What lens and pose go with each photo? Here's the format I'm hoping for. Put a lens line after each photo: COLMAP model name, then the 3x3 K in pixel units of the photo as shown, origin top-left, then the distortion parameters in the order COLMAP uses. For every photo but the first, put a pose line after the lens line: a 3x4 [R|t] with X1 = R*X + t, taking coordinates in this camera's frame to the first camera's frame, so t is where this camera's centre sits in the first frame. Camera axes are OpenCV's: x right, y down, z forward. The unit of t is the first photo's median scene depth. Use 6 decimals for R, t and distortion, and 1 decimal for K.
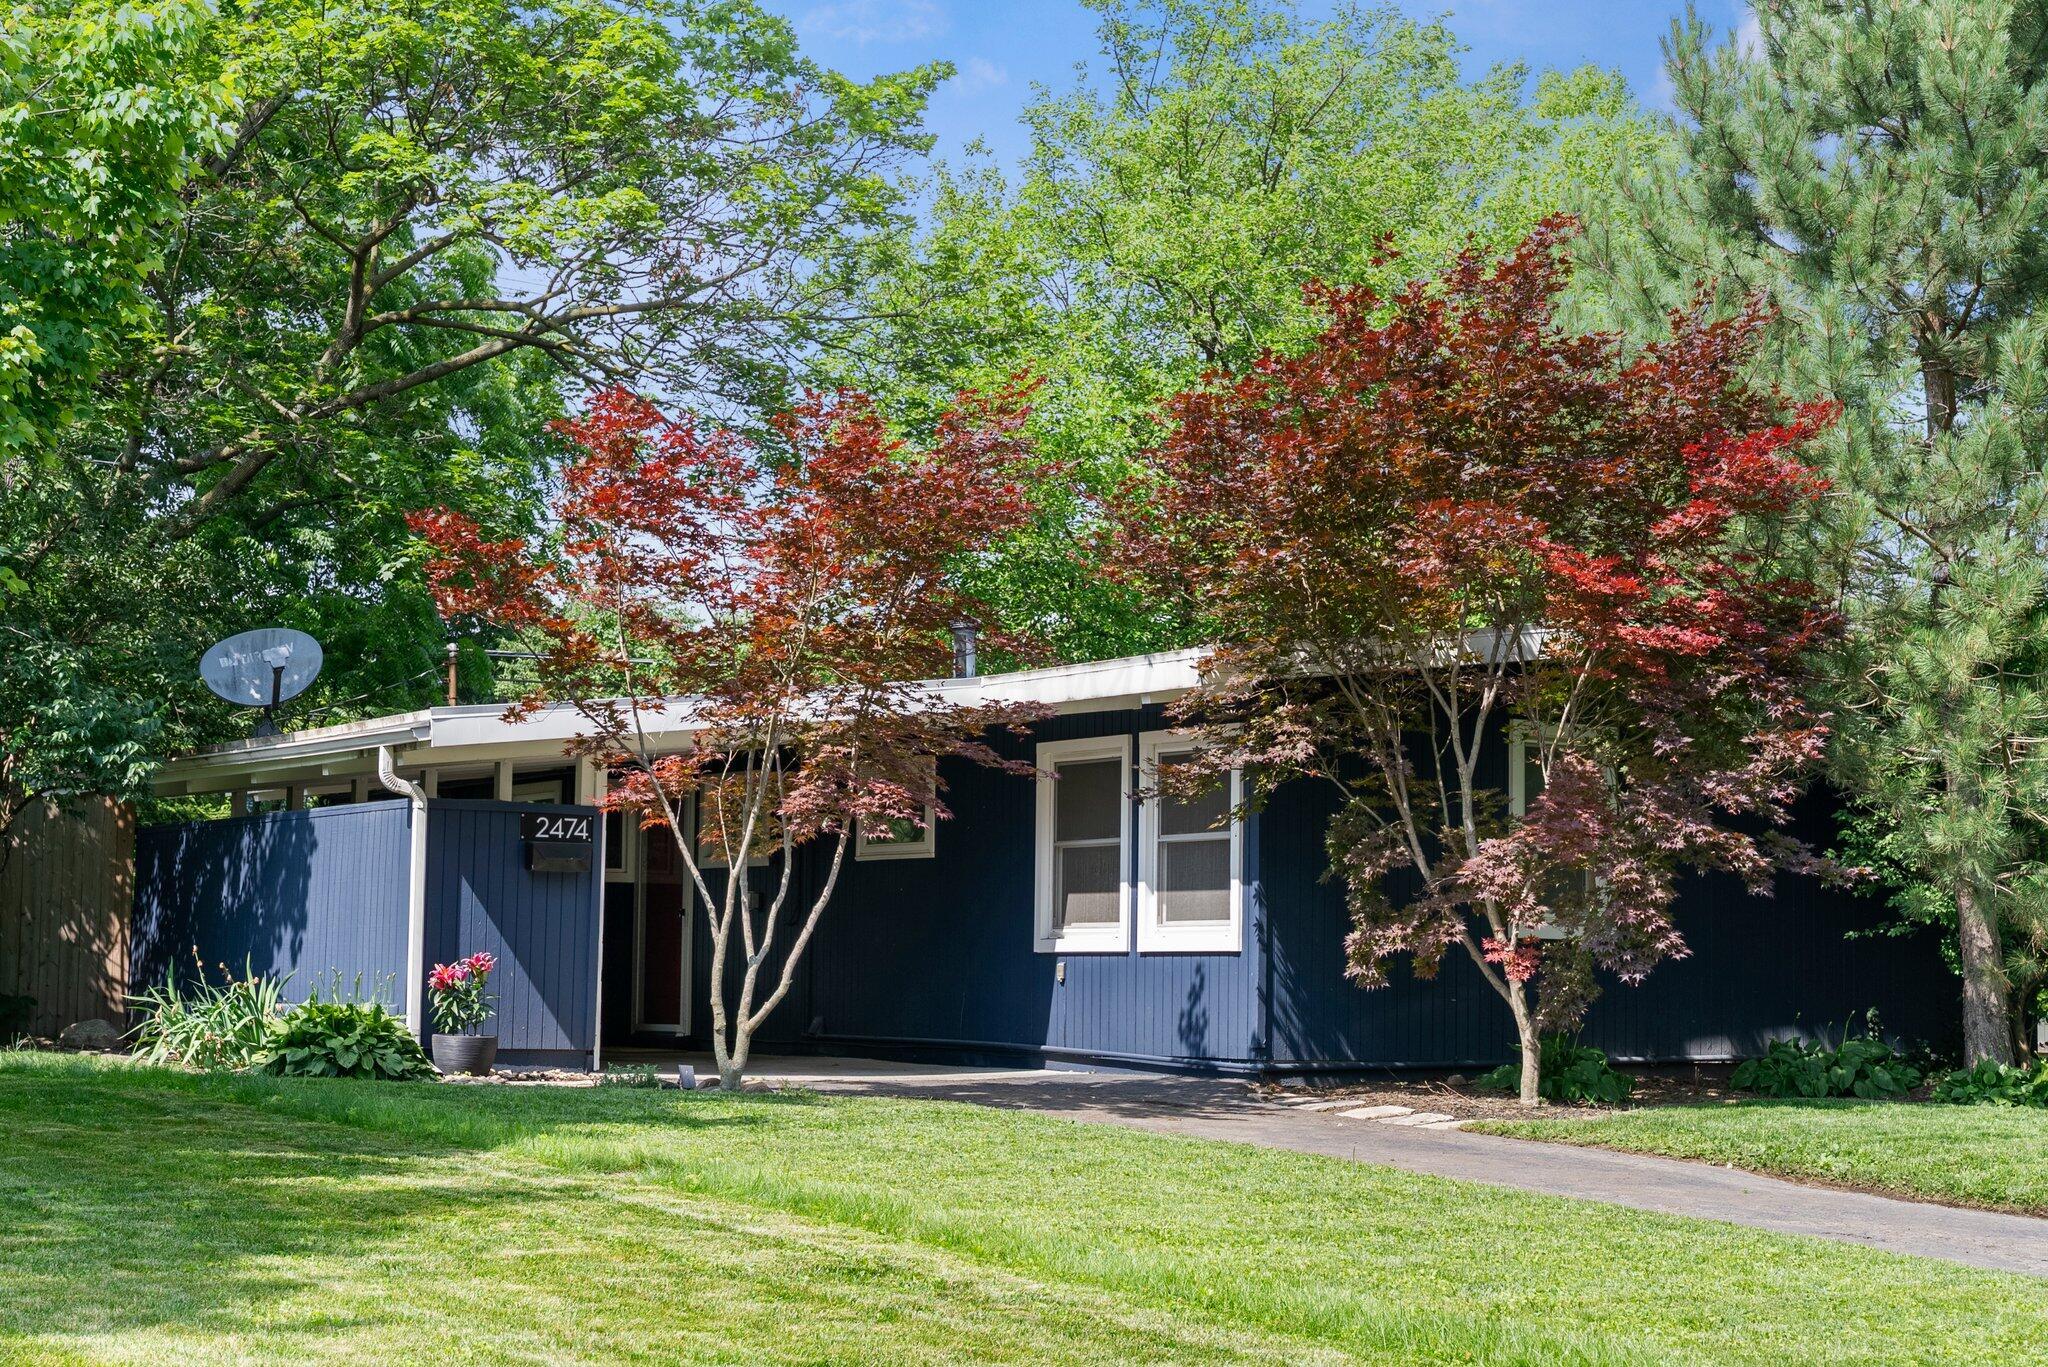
lens RADIAL K [[3418.0, 0, 1022.7], [0, 3418.0, 683.1], [0, 0, 1]] dist [0.023009, 0.000000]
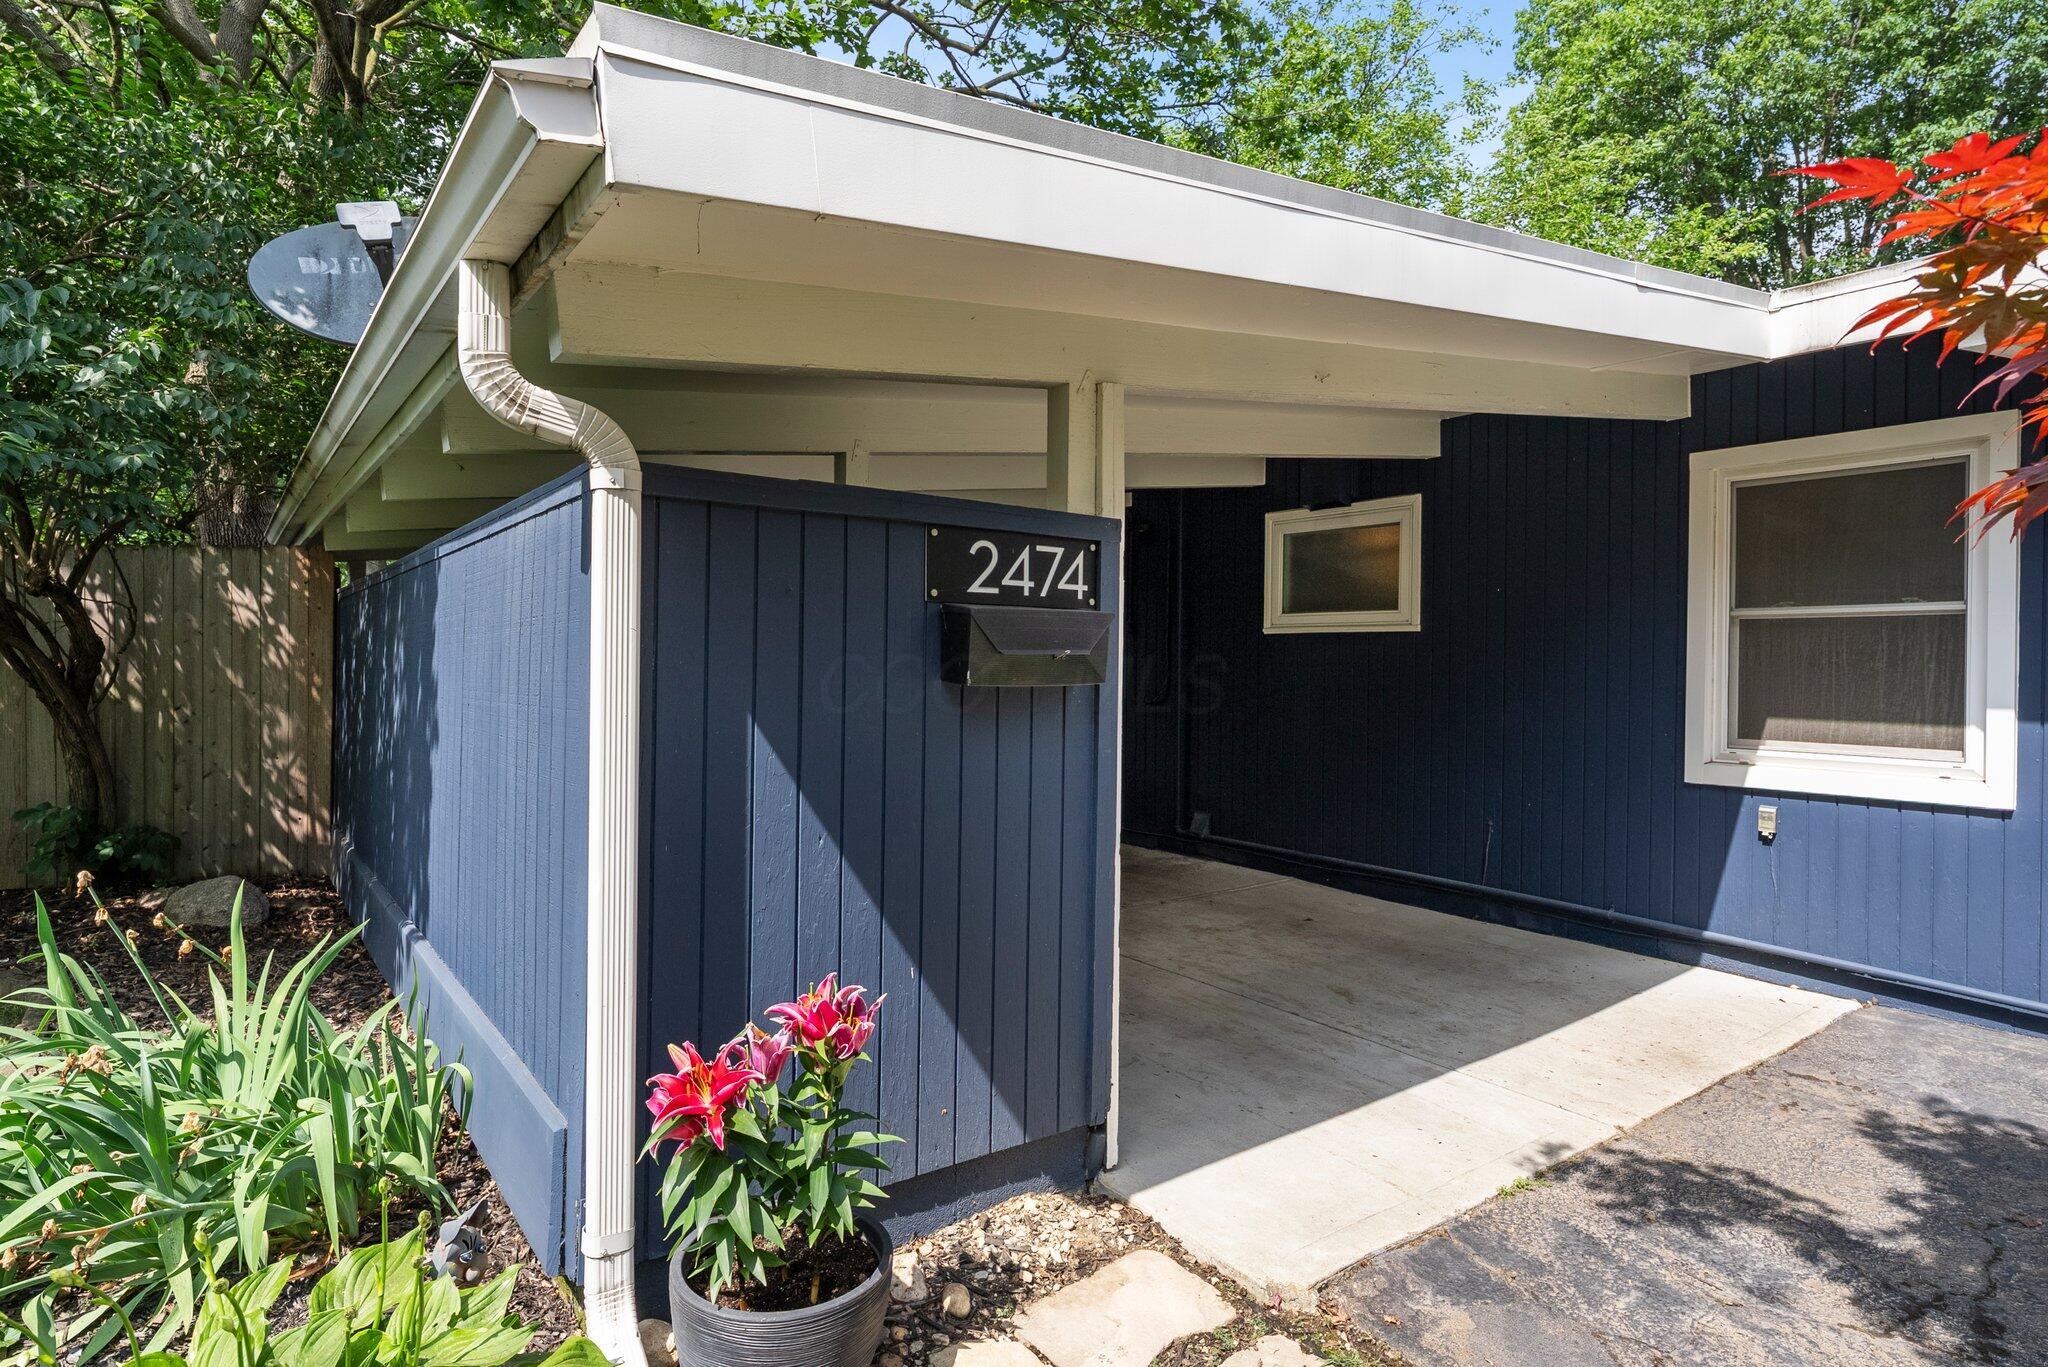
lens RADIAL K [[1116.1, 0, 1029.2], [0, 1116.1, 674.8], [0, 0, 1]] dist [-0.006952, -0.000479]
pose [[0.999052, -0.004367, 0.043317, -0.140567], [0.000168, 0.995336, 0.096472, 0.042018], [-0.043536, -0.096373, 0.994393, 0.876334]]
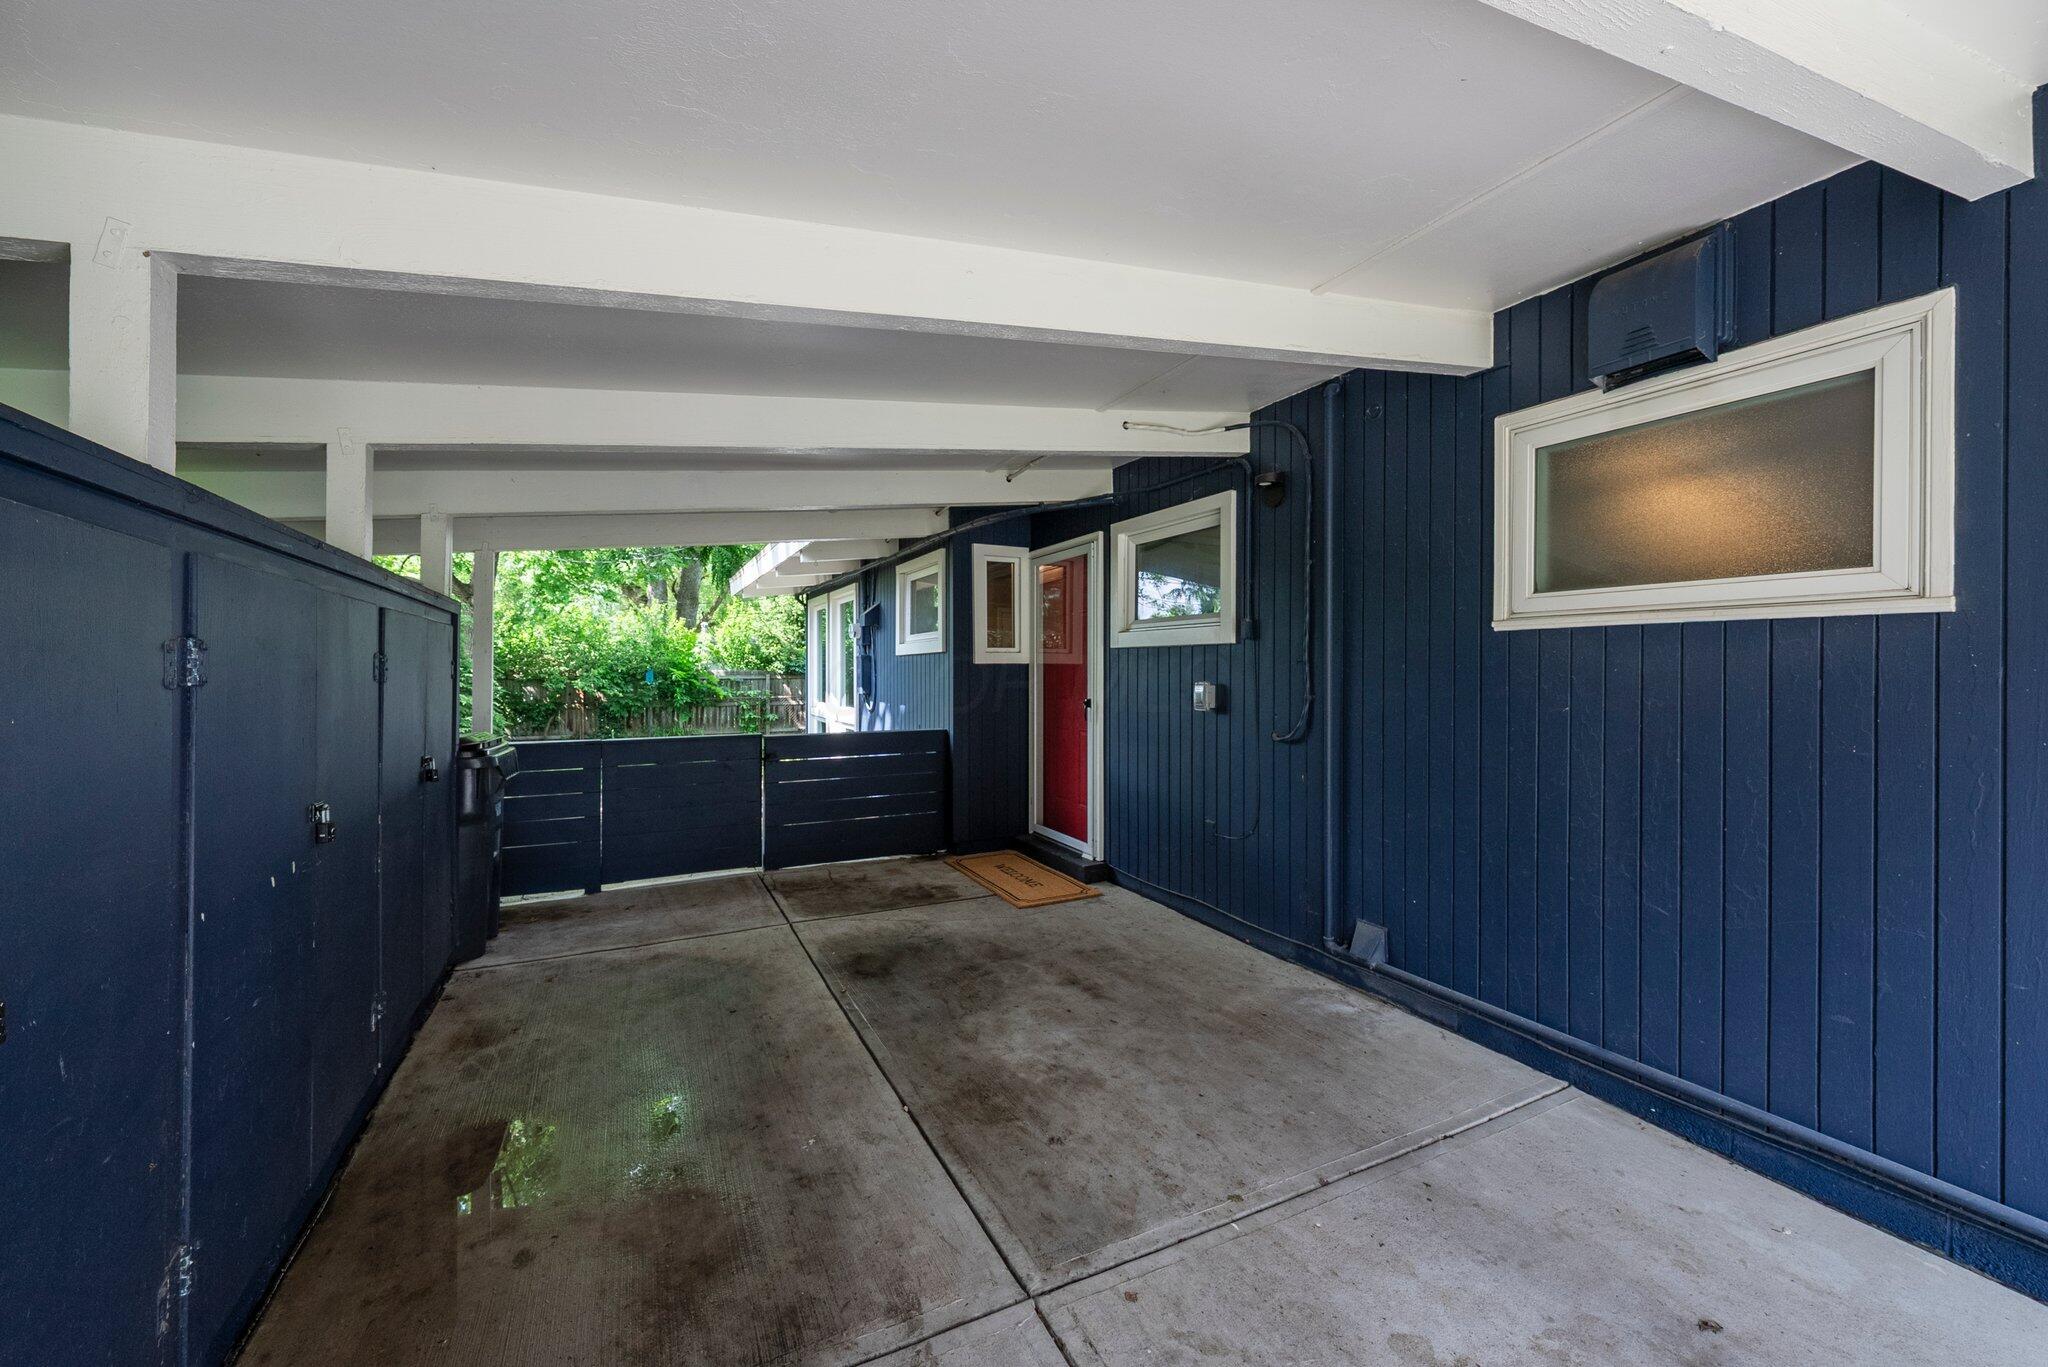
lens RADIAL K [[802.1, 0, 1026.3], [0, 802.1, 676.9], [0, 0, 1]] dist [-0.002589, -0.000214]
pose [[0.992021, -0.010323, -0.125646, -0.132167], [0.022325, 0.995275, 0.094493, 0.046857], [0.124076, -0.096544, 0.987565, 0.943825]]
